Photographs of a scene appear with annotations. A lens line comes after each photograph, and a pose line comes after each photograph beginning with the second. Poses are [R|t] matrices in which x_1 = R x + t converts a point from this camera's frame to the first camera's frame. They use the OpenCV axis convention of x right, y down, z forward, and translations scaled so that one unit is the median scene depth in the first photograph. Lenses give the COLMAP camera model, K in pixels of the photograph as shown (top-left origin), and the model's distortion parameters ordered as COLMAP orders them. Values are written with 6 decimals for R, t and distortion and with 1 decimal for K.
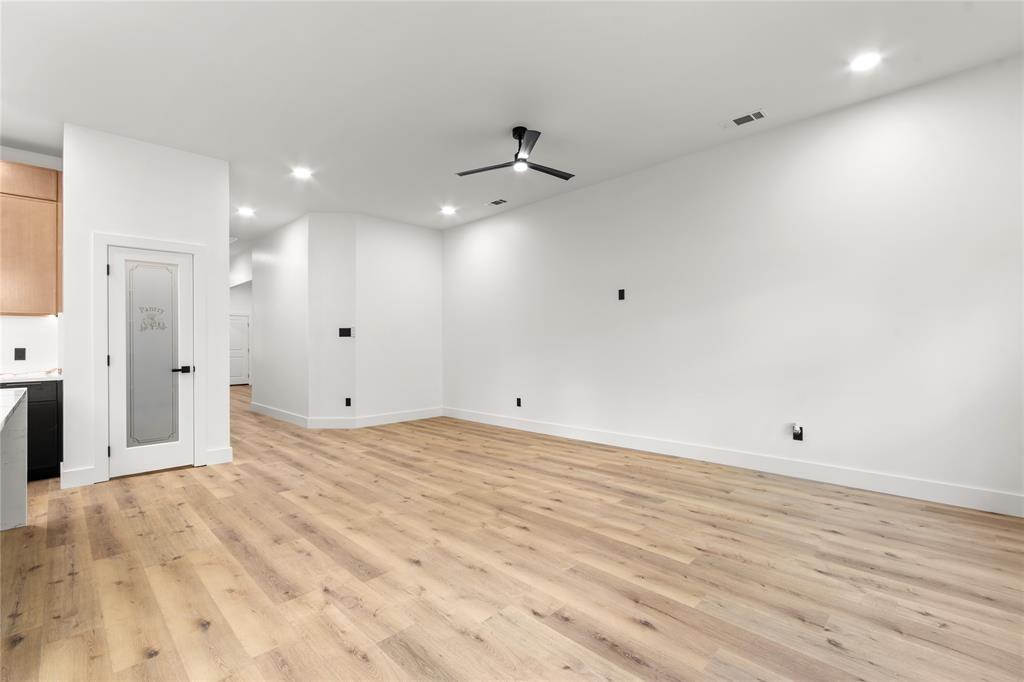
lens RADIAL K [[453.4, 0, 517.4], [0, 453.4, 340.3], [0, 0, 1]] dist [0.005479, -0.000159]
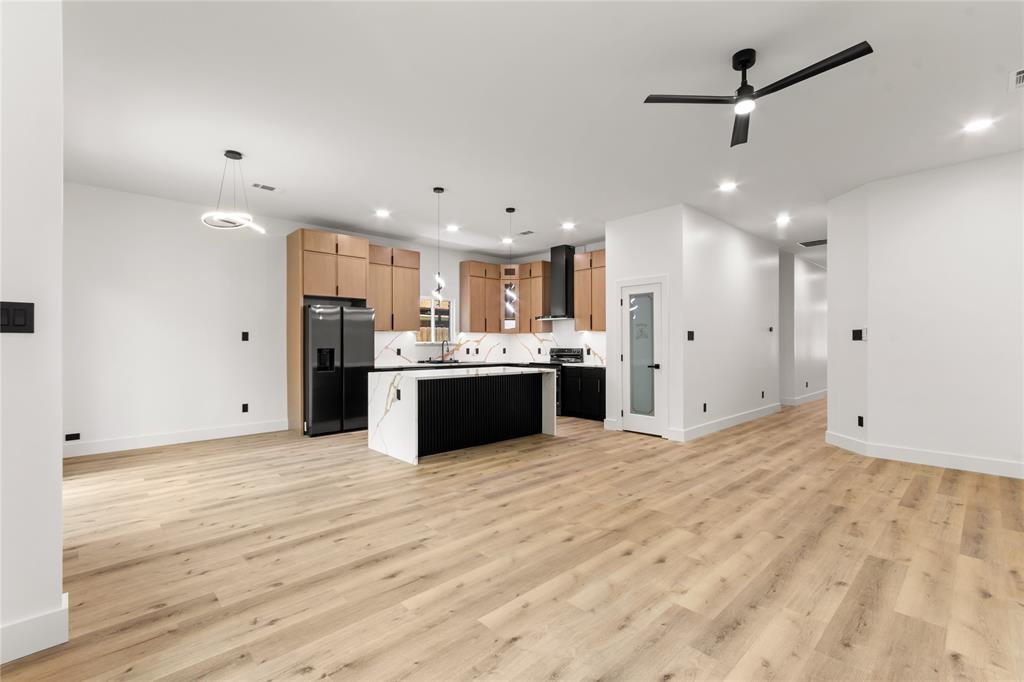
lens RADIAL K [[453.4, 0, 508.9], [0, 453.4, 343.7], [0, 0, 1]] dist [0.005479, -0.000159]
pose [[-0.043146, 0.006644, -0.999047, 0.854405], [0.008544, 0.999944, 0.006281, -0.022147], [0.999032, -0.008264, -0.043200, 0.767043]]
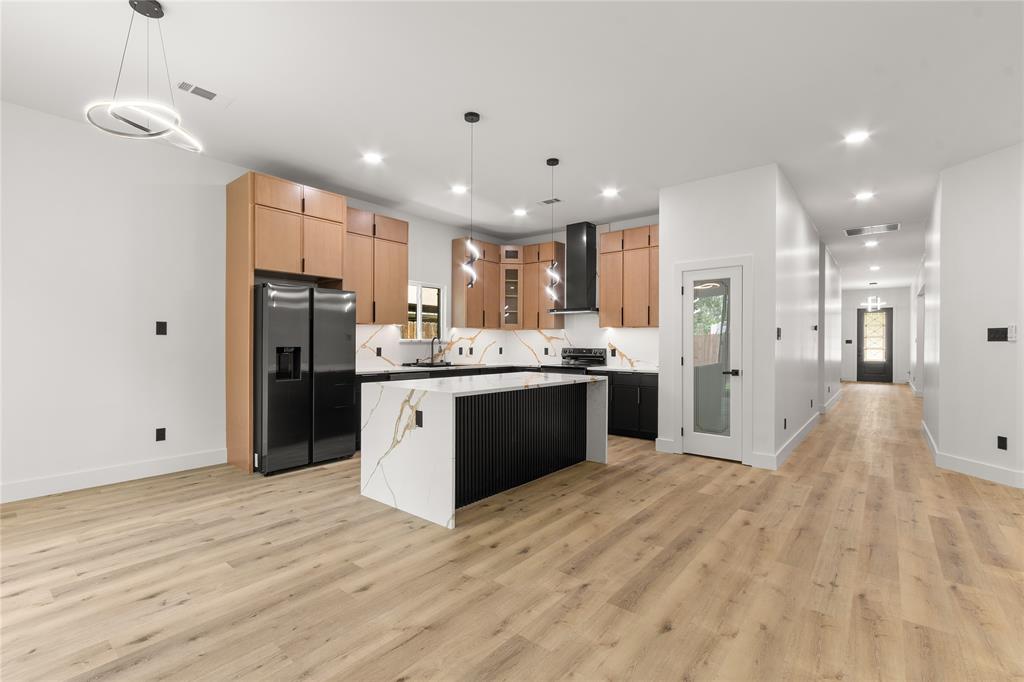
lens RADIAL K [[453.4, 0, 508.2], [0, 453.4, 349.8], [0, 0, 1]] dist [0.005479, -0.000159]
pose [[0.086527, 0.023490, -0.995973, 0.388335], [-0.000201, 0.999722, 0.023561, -0.020252], [0.996250, -0.001838, 0.086507, 0.459196]]
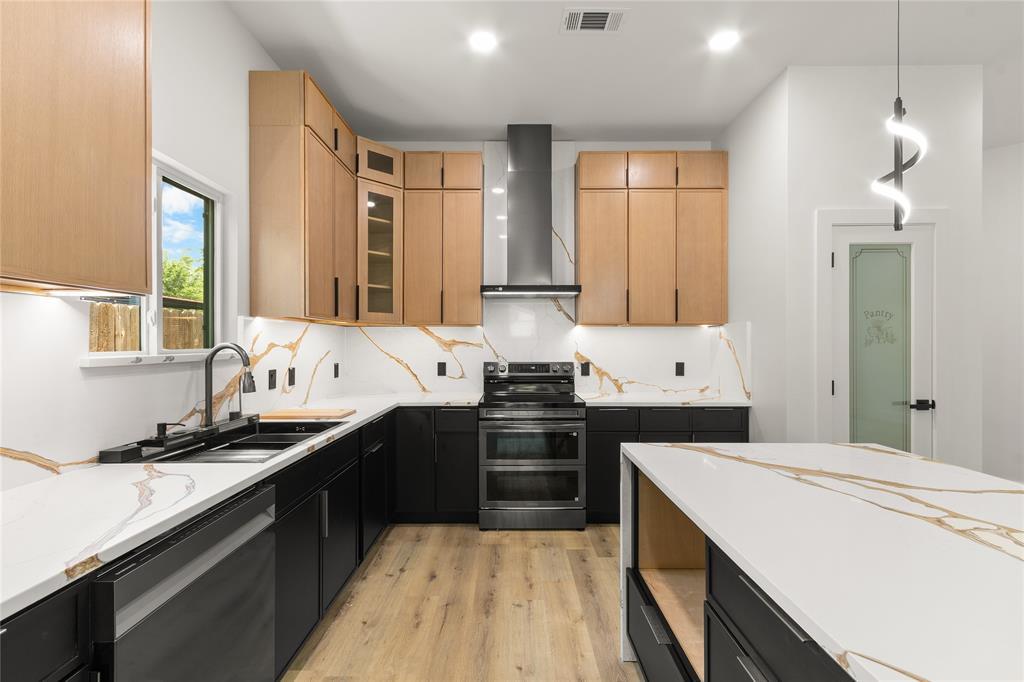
lens RADIAL K [[453.4, 0, 509.8], [0, 453.4, 343.7], [0, 0, 1]] dist [0.005479, -0.000159]
pose [[0.699538, 0.007603, -0.714555, -0.858169], [-0.001736, 0.999959, 0.008940, -0.034155], [0.714593, -0.005014, 0.699522, 0.170211]]
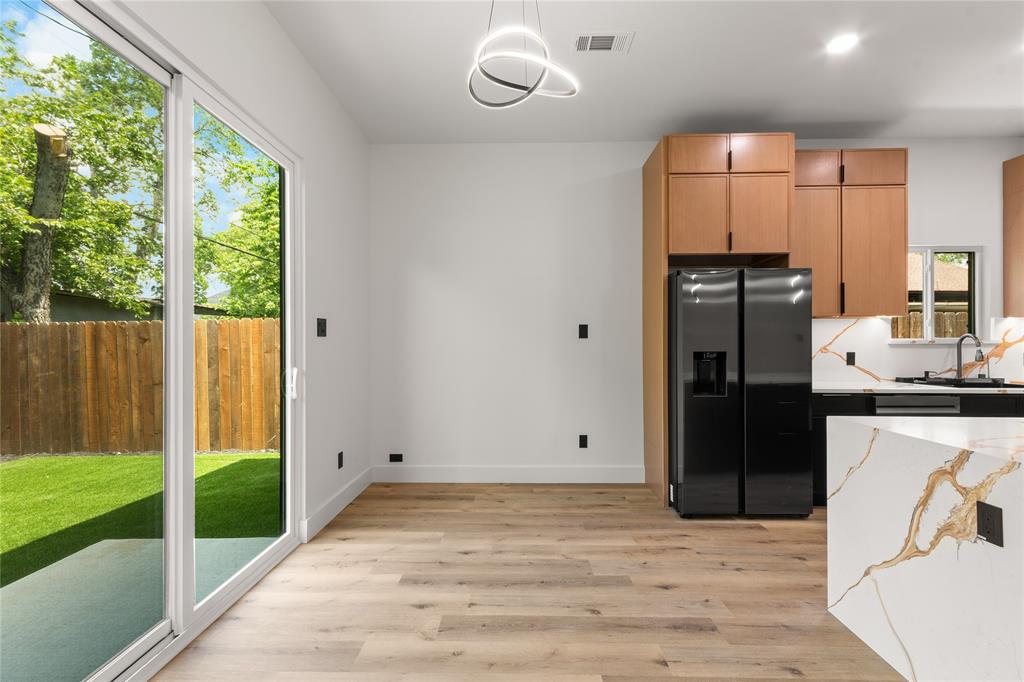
lens RADIAL K [[453.4, 0, 510.1], [0, 453.4, 339.6], [0, 0, 1]] dist [0.005479, -0.000159]
pose [[-0.726819, 0.002973, -0.686823, 0.030483], [0.011618, 0.999901, -0.007967, -0.020416], [0.686731, -0.013770, -0.726781, 0.361397]]
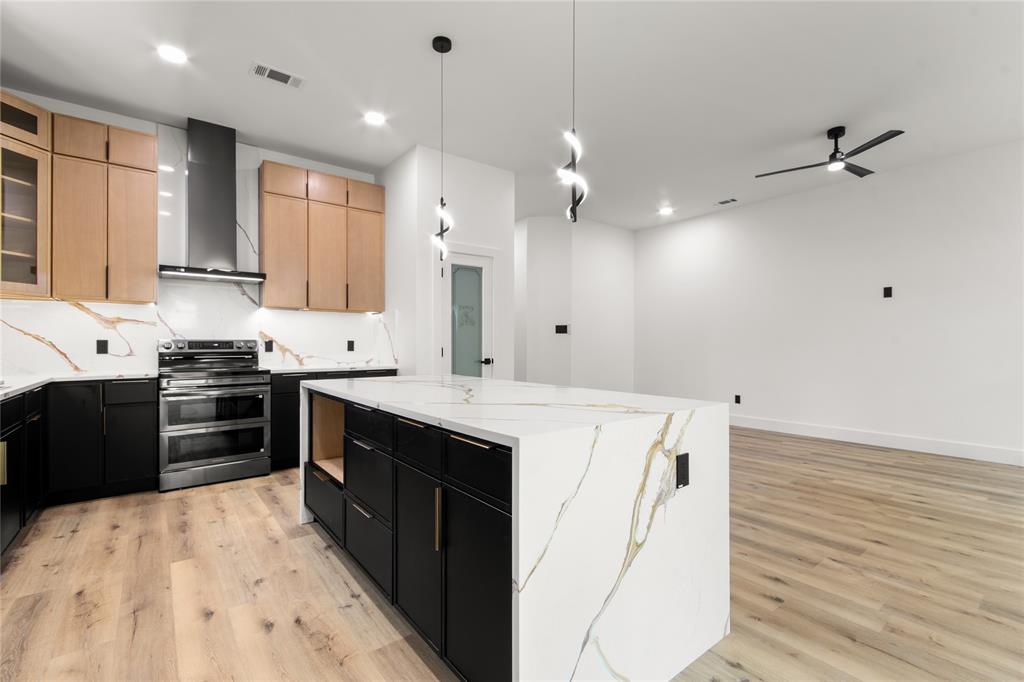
lens RADIAL K [[453.4, 0, 512.3], [0, 453.4, 343.2], [0, 0, 1]] dist [0.005479, -0.000159]
pose [[0.992172, 0.008943, -0.124562, -0.671699], [-0.008013, 0.999936, 0.007960, 0.013327], [0.124625, -0.006900, 0.992180, -0.119731]]
